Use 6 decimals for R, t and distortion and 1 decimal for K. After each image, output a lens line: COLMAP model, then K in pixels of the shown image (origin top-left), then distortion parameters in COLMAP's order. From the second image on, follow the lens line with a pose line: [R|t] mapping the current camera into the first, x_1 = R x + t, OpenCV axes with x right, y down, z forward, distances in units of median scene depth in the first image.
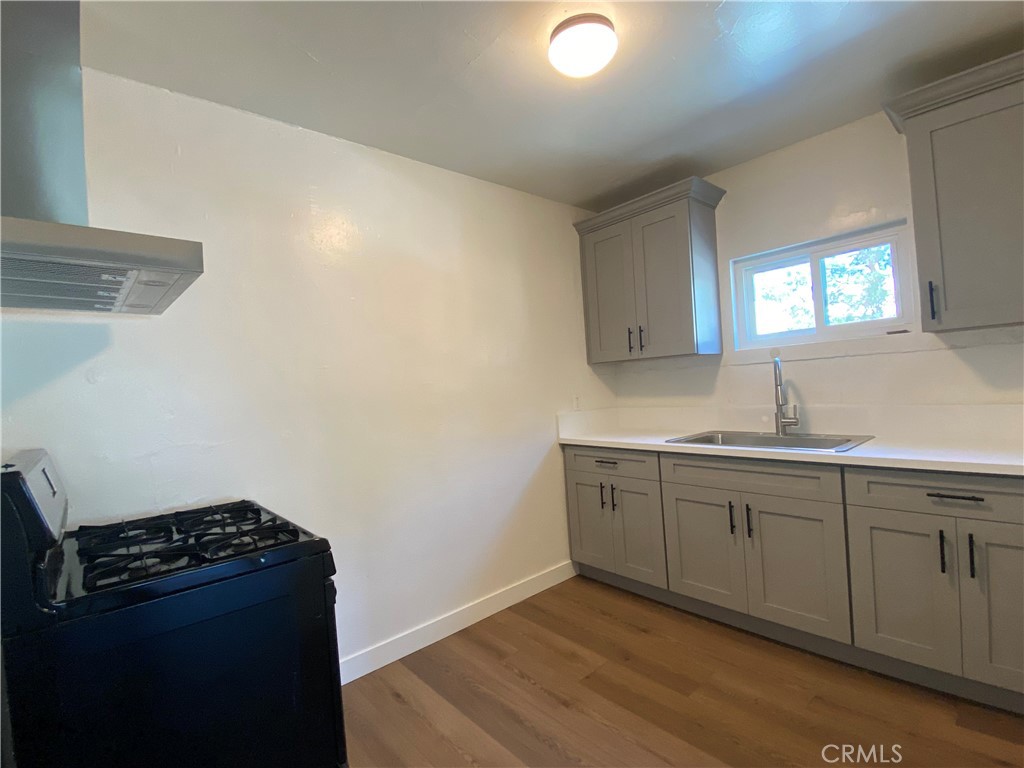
lens RADIAL K [[473.5, 0, 503.9], [0, 473.5, 384.5], [0, 0, 1]] dist [0.040230, -0.032974]
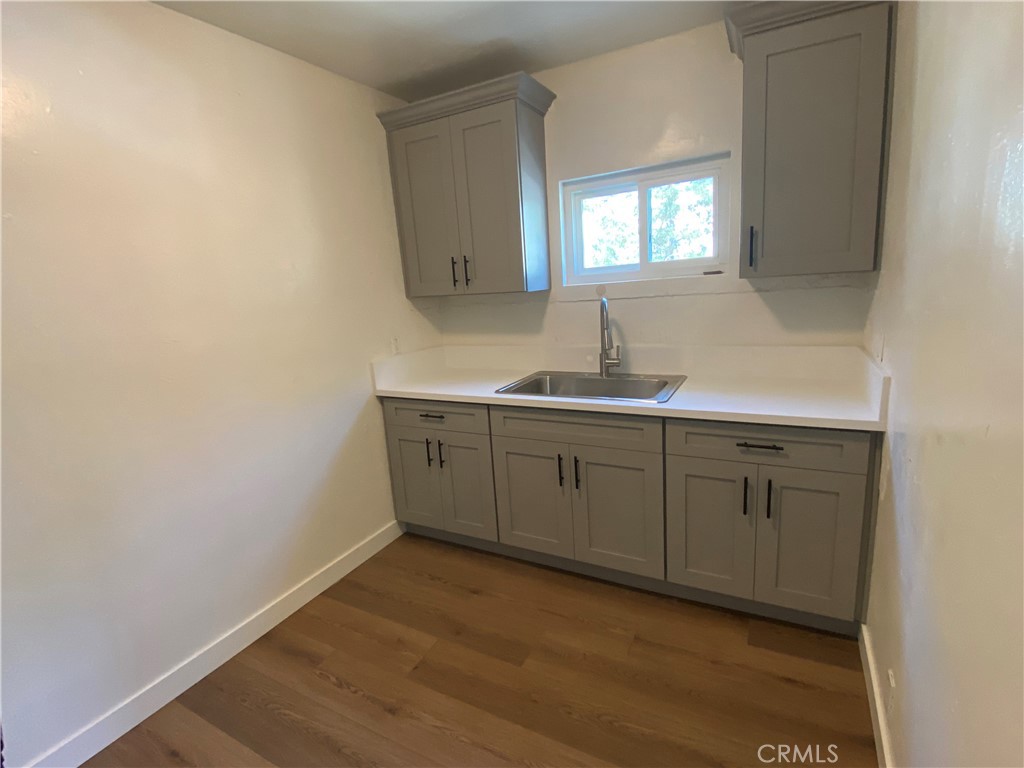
lens RADIAL K [[473.5, 0, 503.9], [0, 473.5, 384.5], [0, 0, 1]] dist [0.040230, -0.032974]
pose [[0.936678, -0.073255, 0.342444, 0.048753], [0.007530, 0.981863, 0.189441, -0.064973], [-0.350111, -0.174867, 0.920241, 0.170140]]
